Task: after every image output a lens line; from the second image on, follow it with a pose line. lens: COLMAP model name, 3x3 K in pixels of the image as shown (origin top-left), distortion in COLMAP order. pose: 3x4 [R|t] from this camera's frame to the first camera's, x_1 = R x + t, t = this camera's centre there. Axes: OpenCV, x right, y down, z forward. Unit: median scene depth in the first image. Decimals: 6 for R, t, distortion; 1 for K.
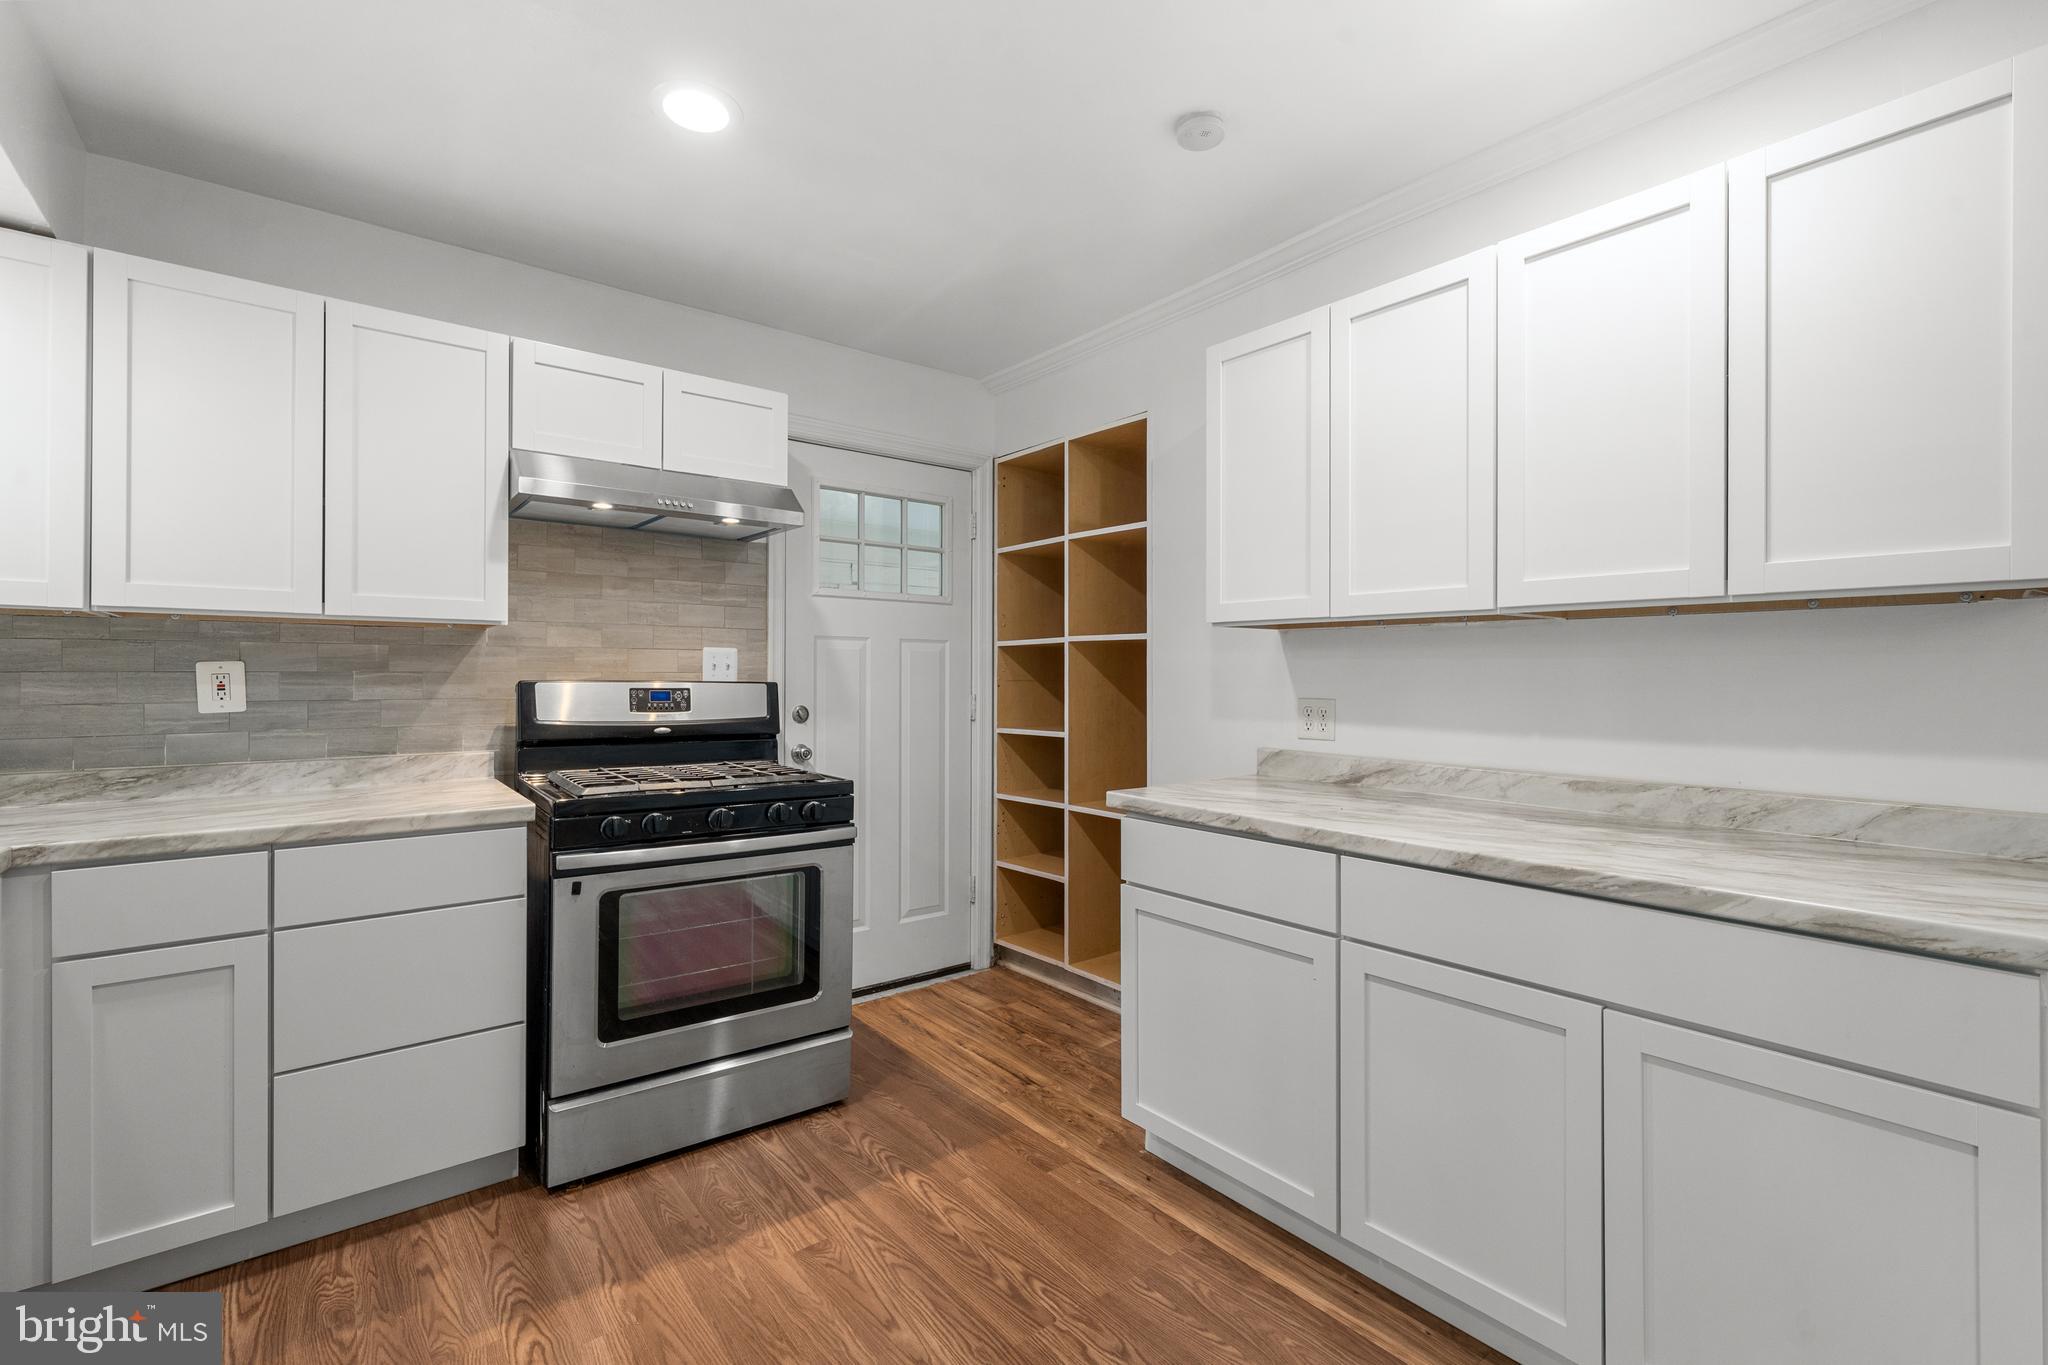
lens RADIAL K [[900.9, 0, 1024.2], [0, 900.9, 663.0], [0, 0, 1]] dist [-0.001359, 0.001568]
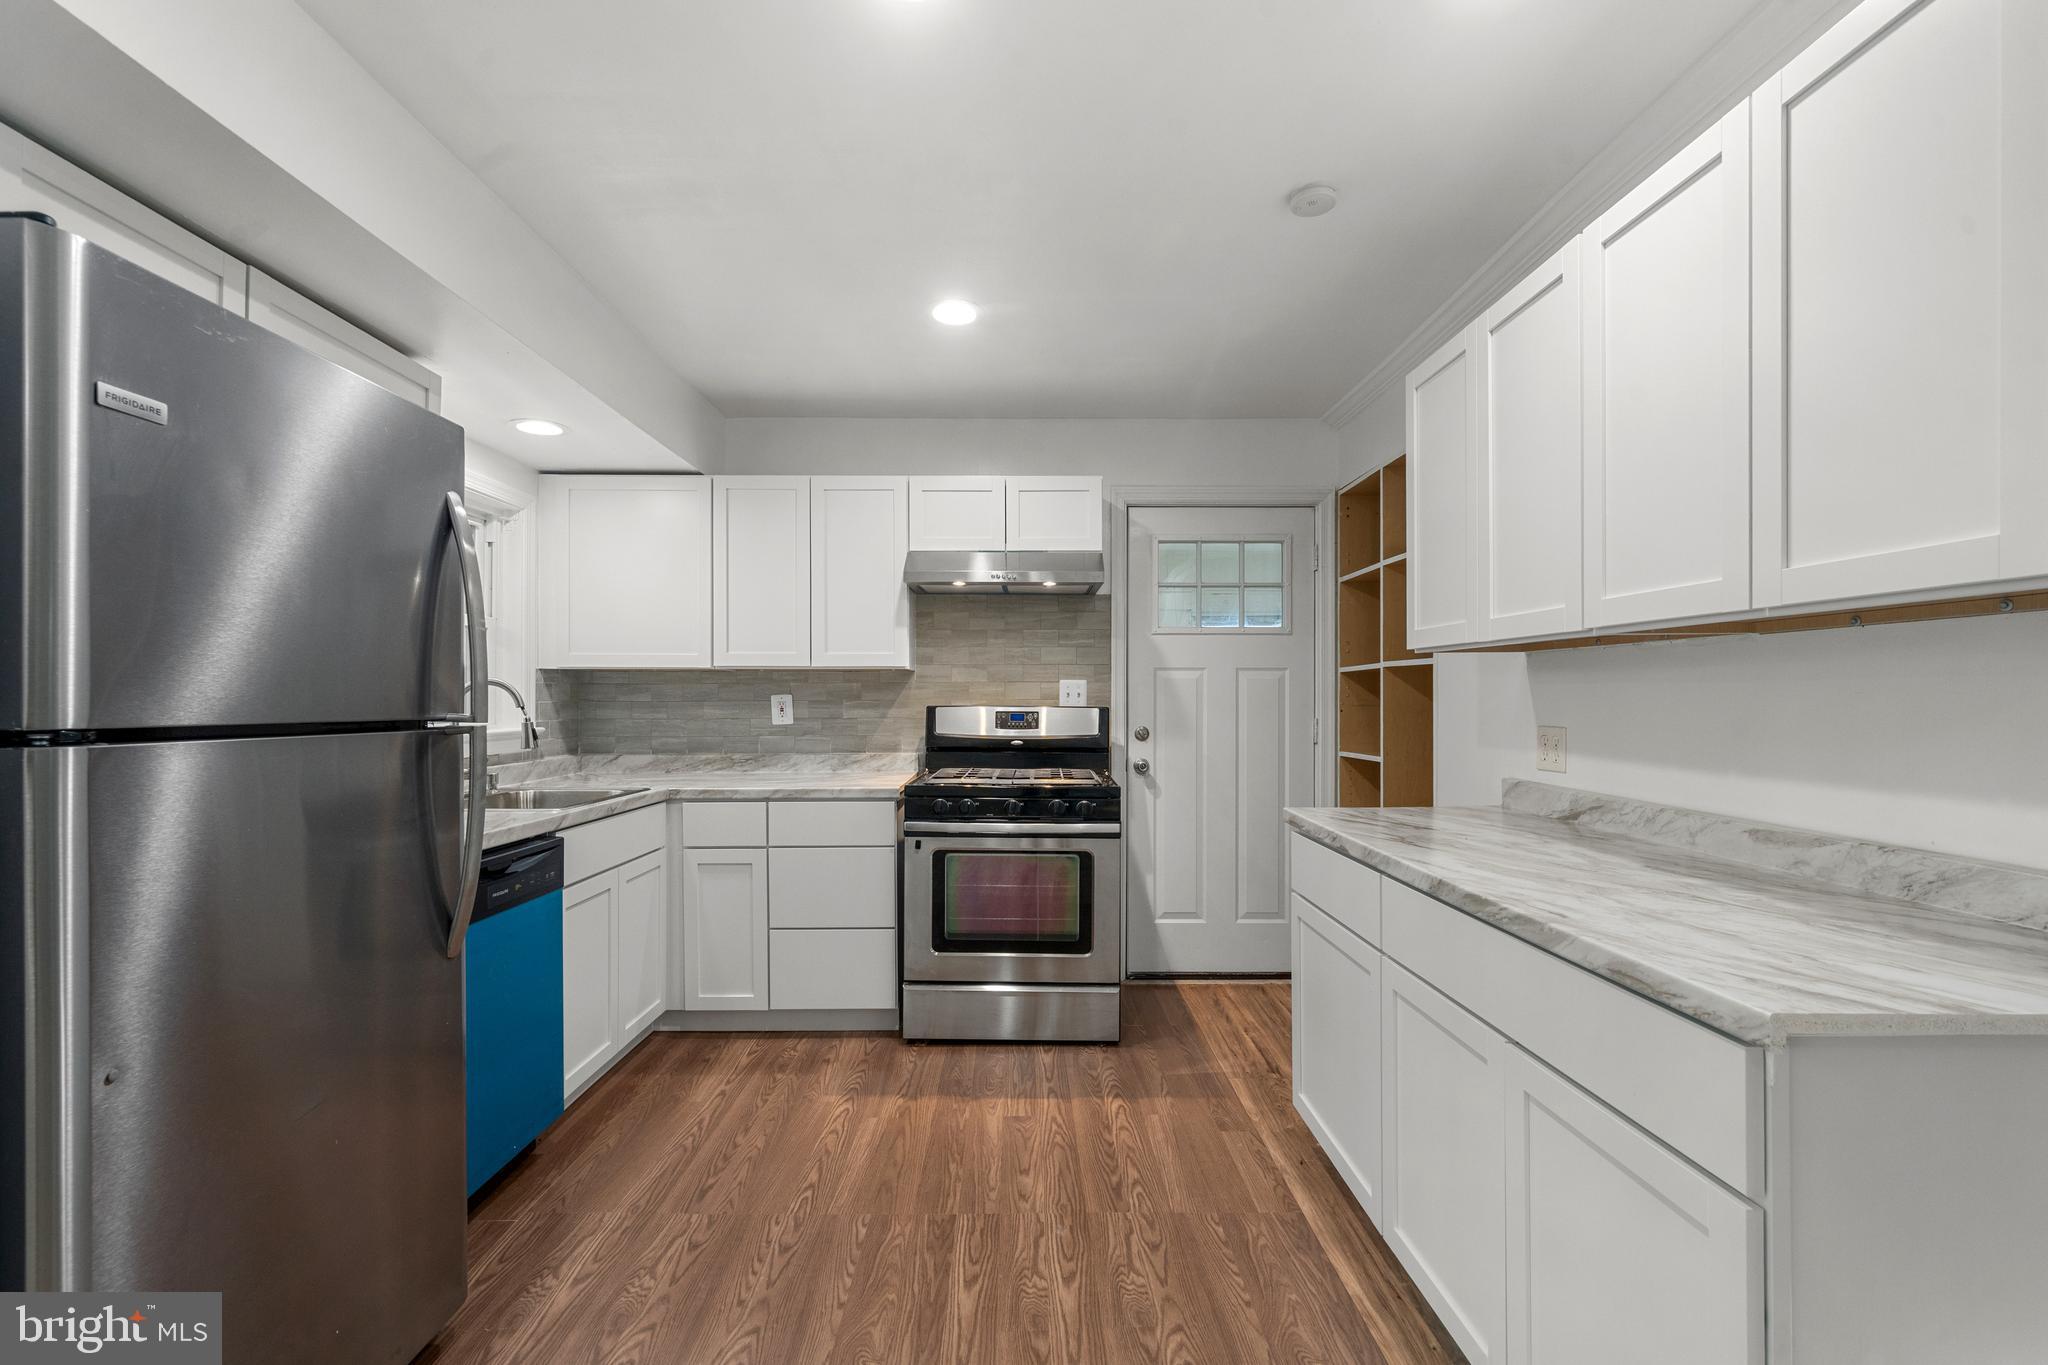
lens RADIAL K [[900.9, 0, 1015.5], [0, 900.9, 685.7], [0, 0, 1]] dist [-0.001359, 0.001568]
pose [[0.781484, -0.012839, -0.623793, 0.554148], [0.013205, 0.999905, -0.004037, -0.006432], [0.623786, -0.005082, 0.781579, -0.068428]]
